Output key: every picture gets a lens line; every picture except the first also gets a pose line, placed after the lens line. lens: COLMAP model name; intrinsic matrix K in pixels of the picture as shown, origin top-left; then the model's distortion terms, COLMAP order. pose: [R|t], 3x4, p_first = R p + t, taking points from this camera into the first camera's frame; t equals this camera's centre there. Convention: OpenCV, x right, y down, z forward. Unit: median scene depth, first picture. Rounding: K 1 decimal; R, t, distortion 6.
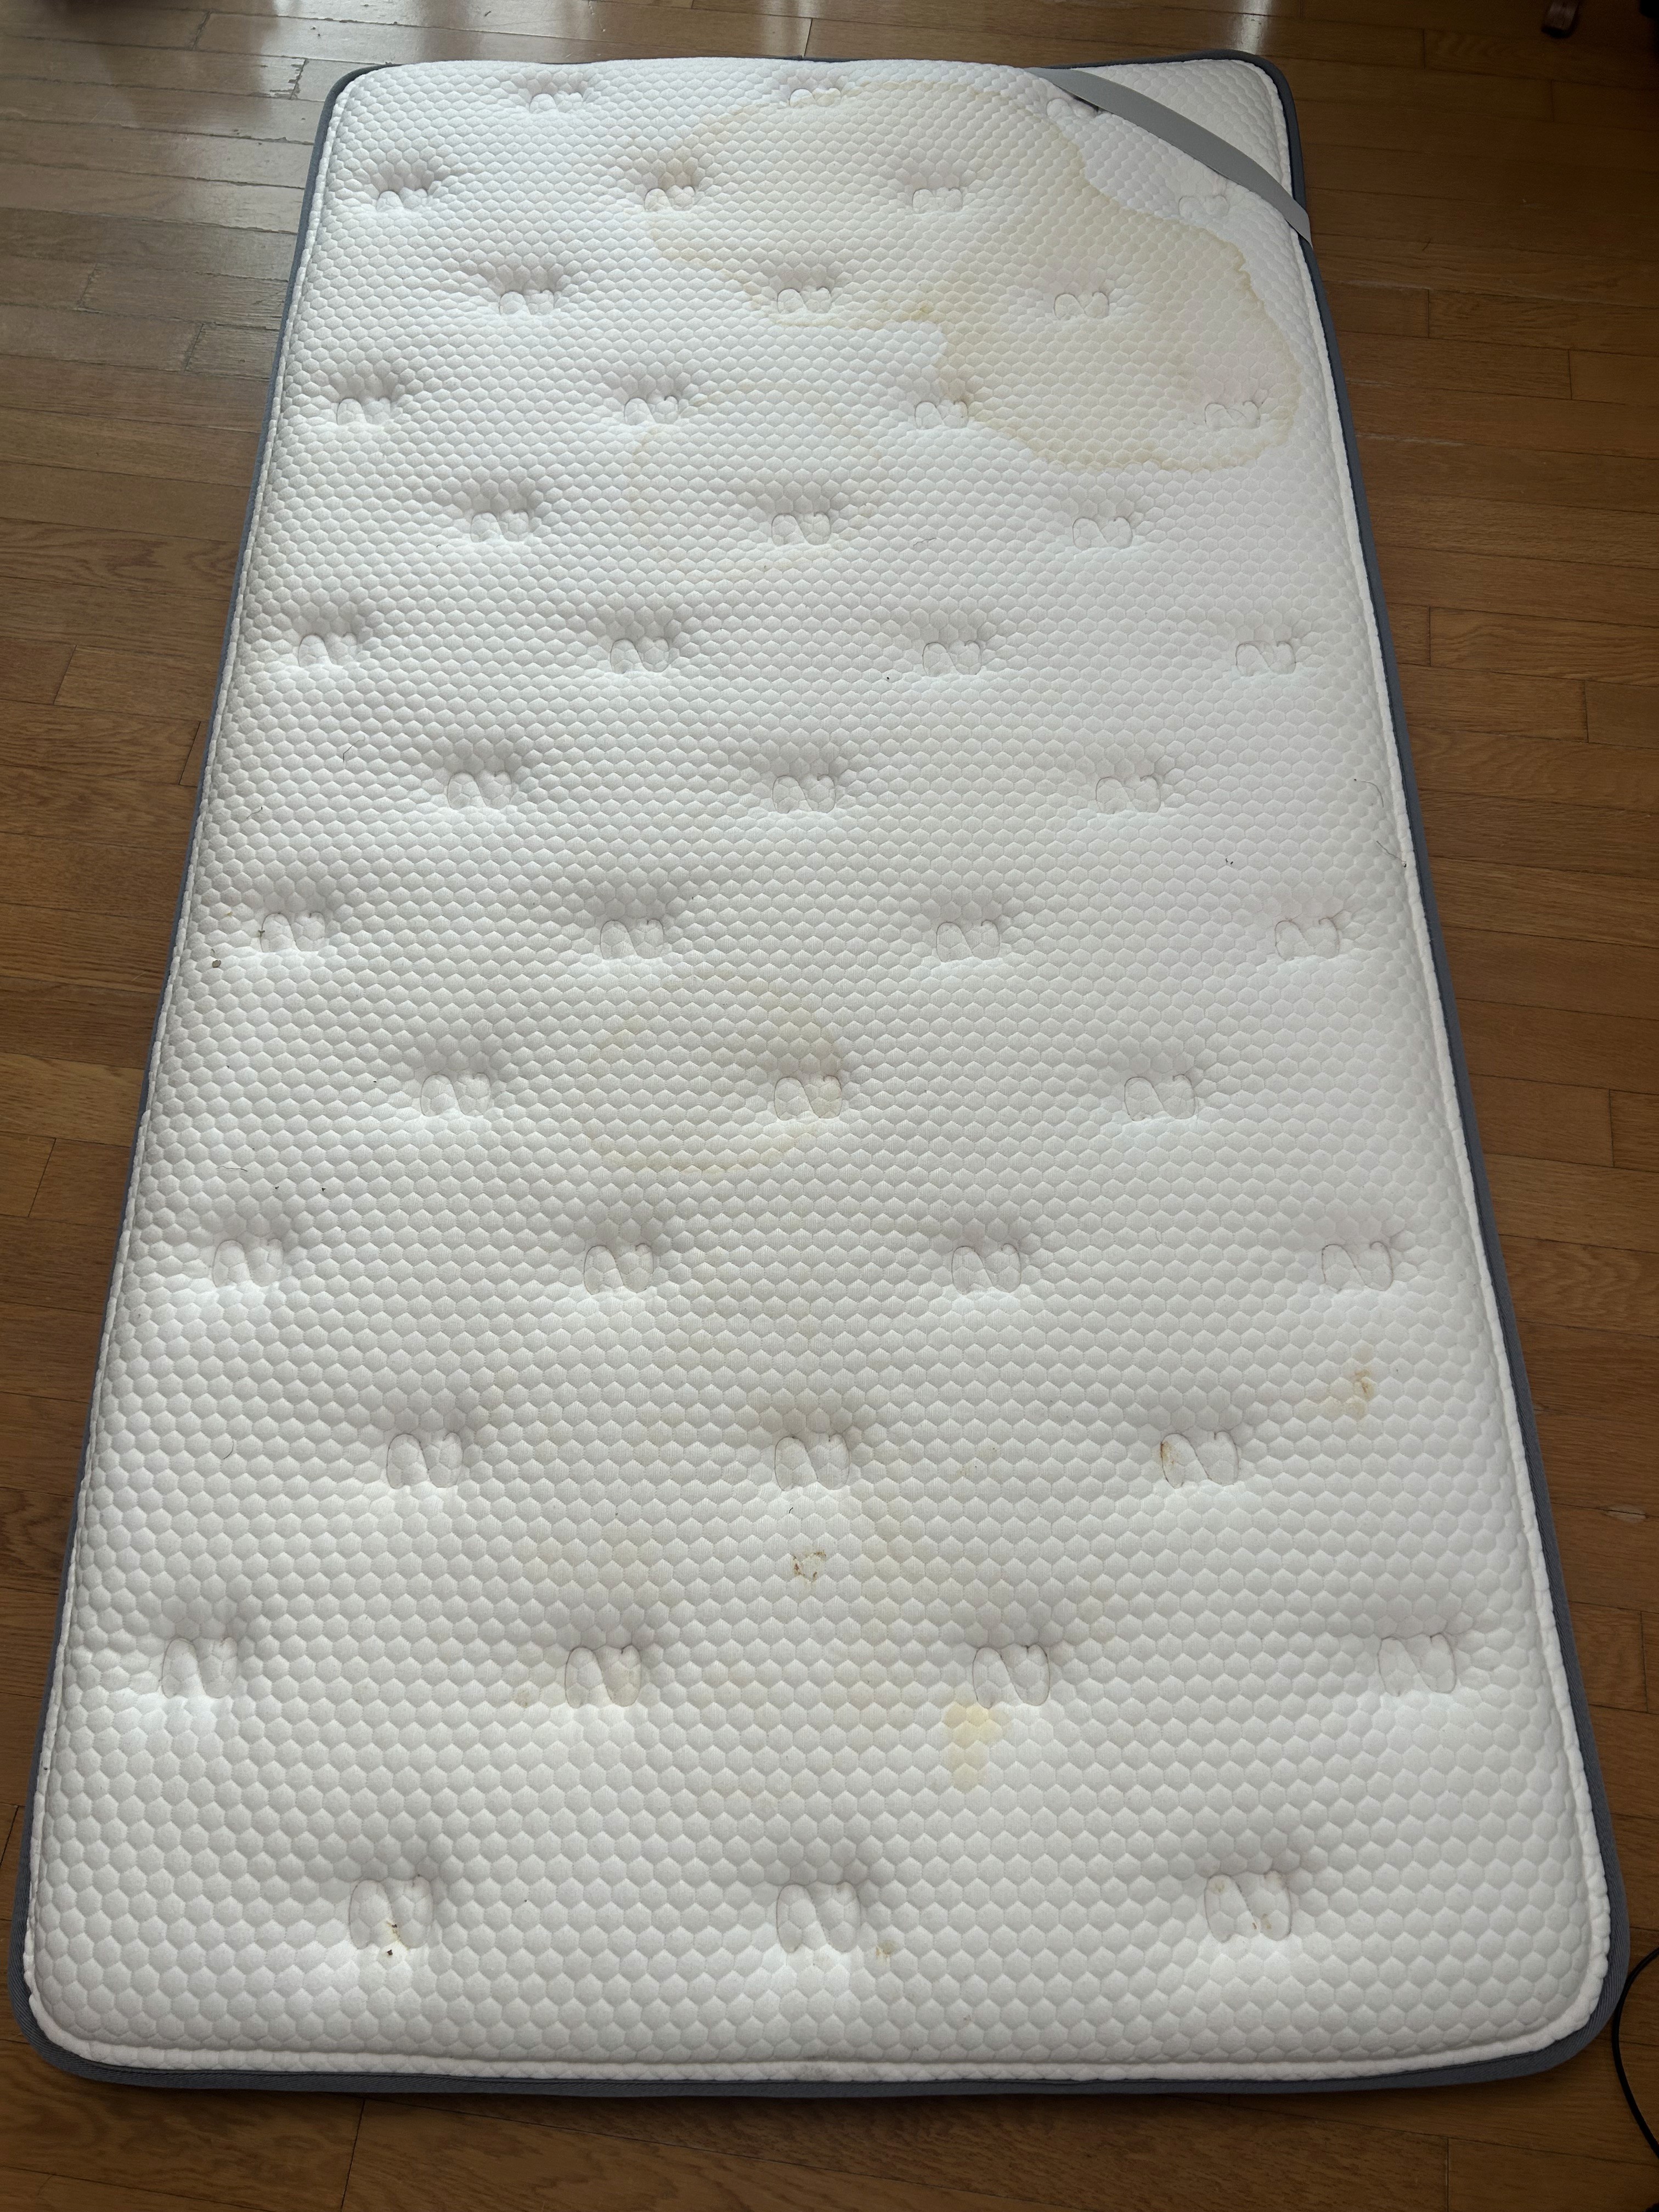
lens RADIAL K [[1655.9, 0, 867.6], [0, 1655.9, 1096.0], [0, 0, 1]] dist [0.056890, -0.059408]
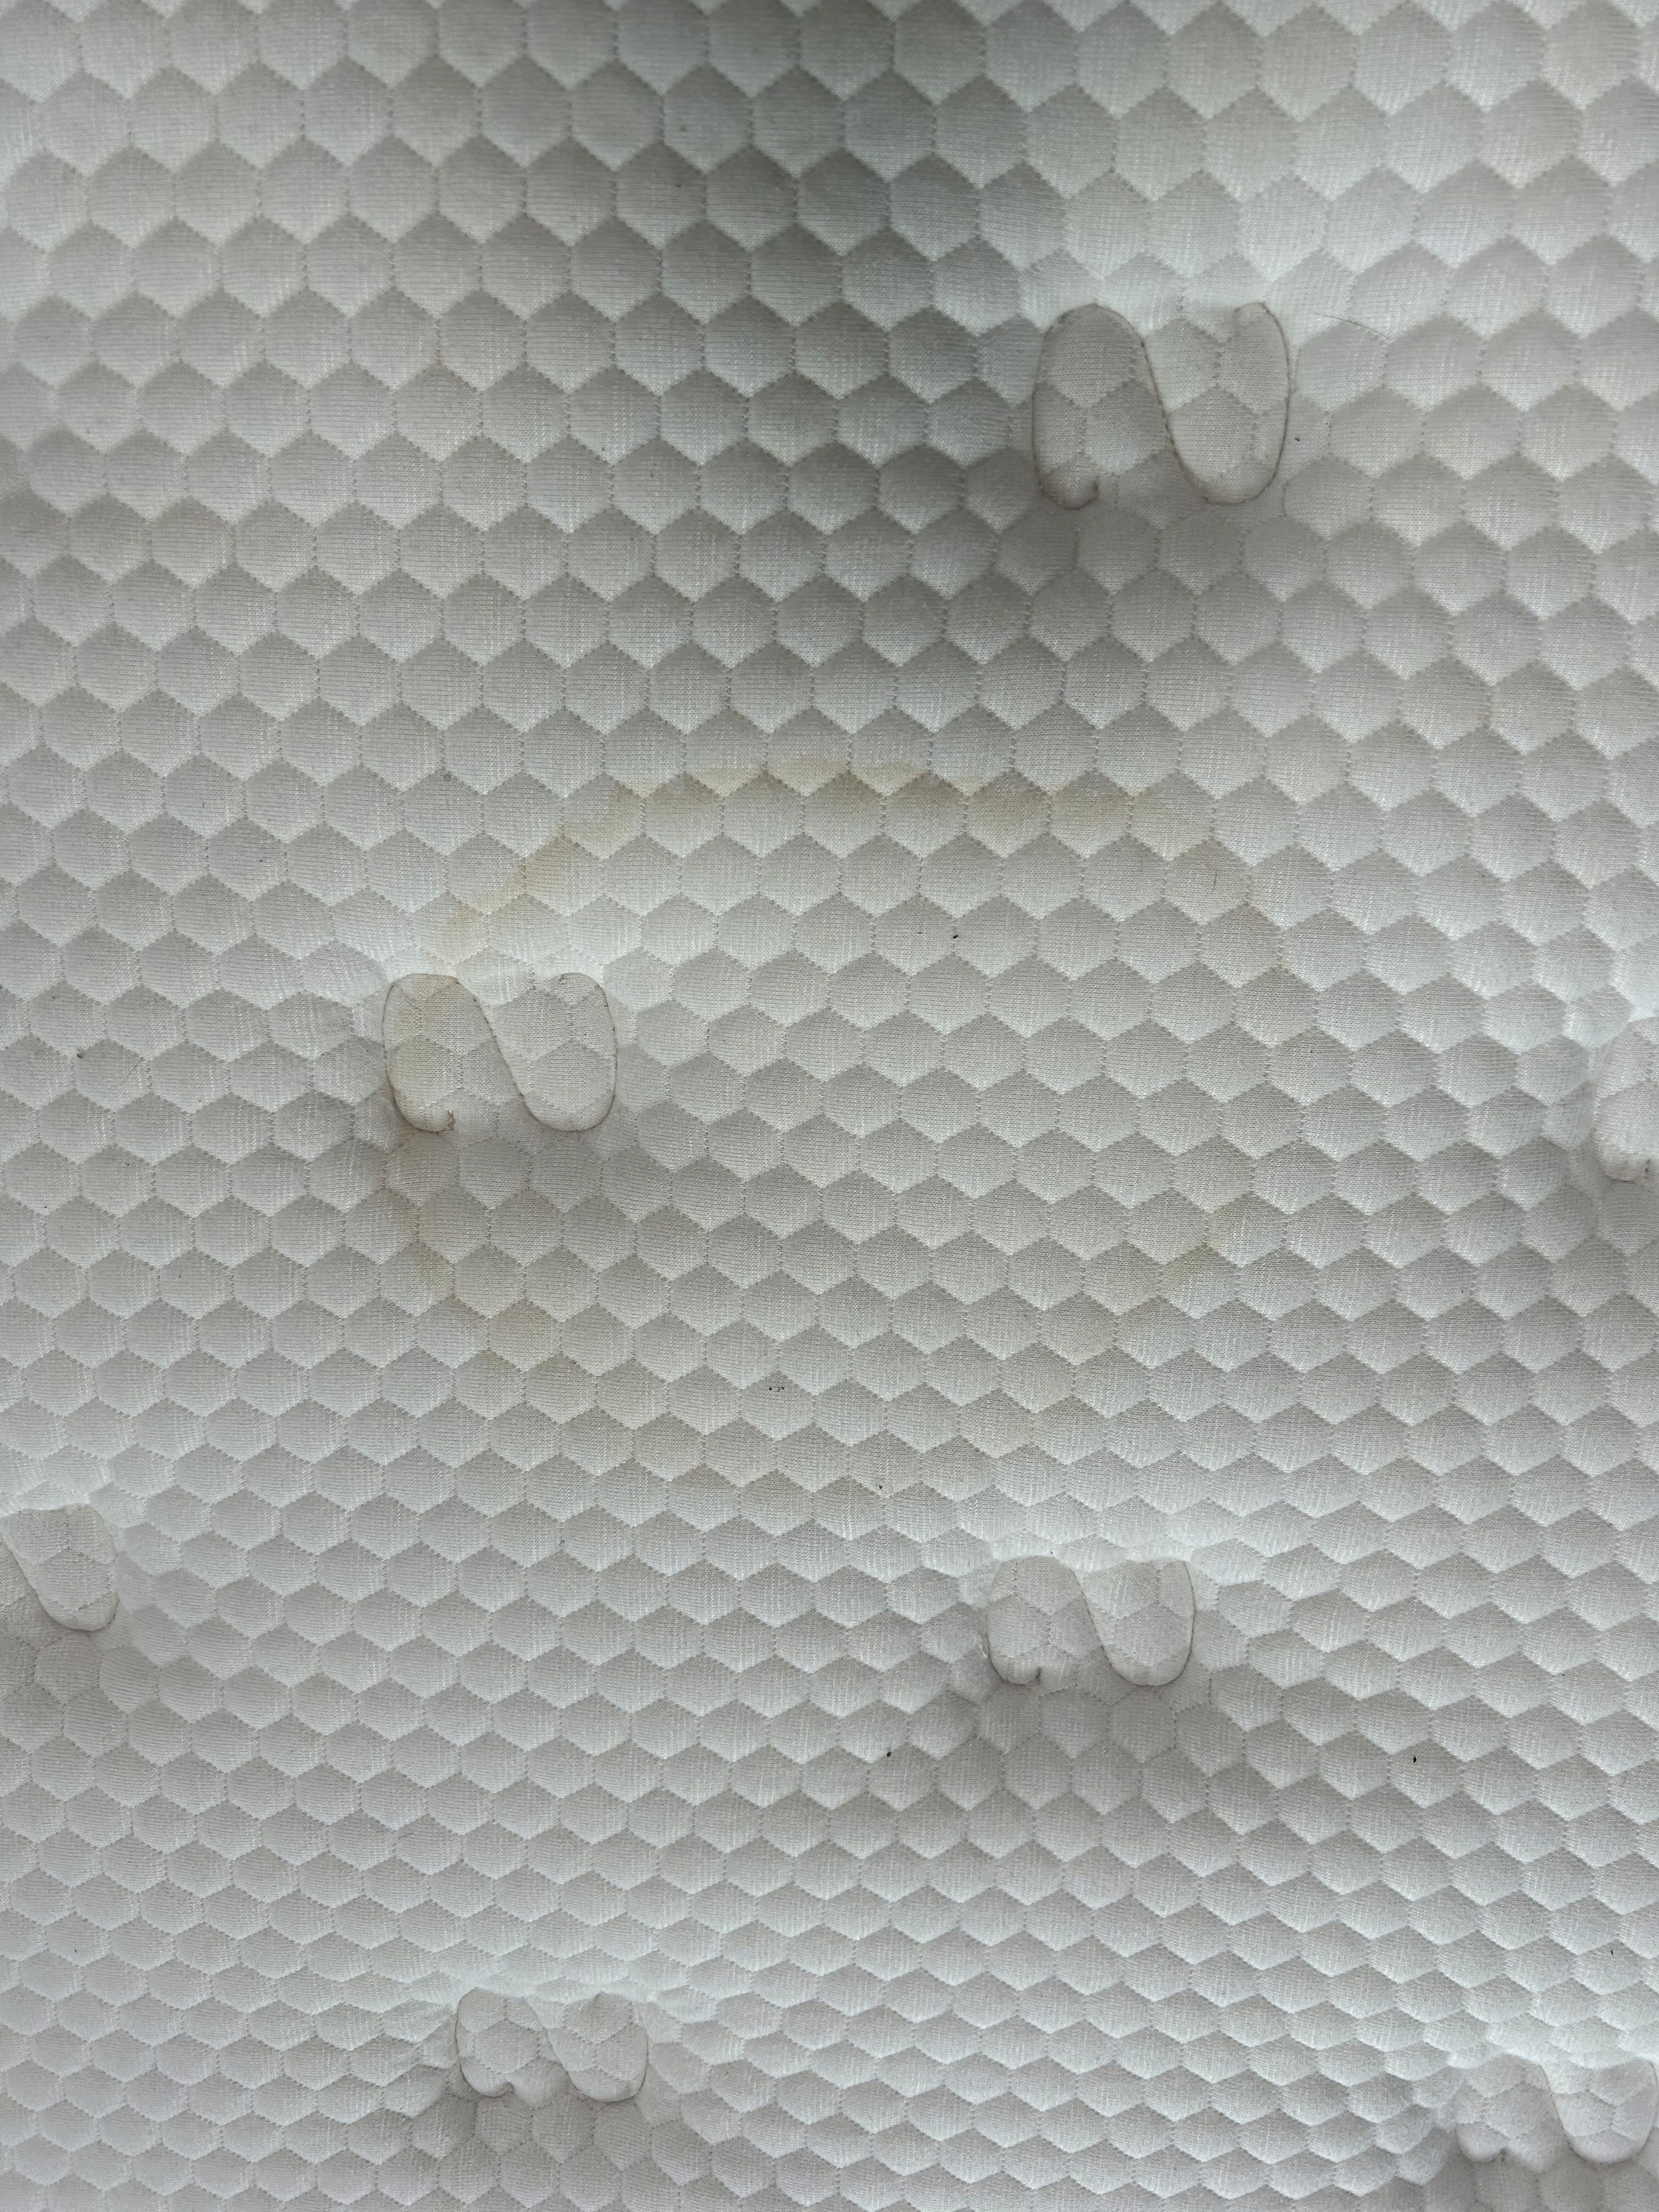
lens RADIAL K [[1701.3, 0, 829.5], [0, 1701.3, 1106.0], [0, 0, 1]] dist [0.044711, -0.113866]
pose [[-0.999158, -0.037688, 0.016195, -0.099058], [0.039579, -0.989477, 0.139173, -0.047468], [0.010780, 0.139697, 0.990136, 0.699332]]
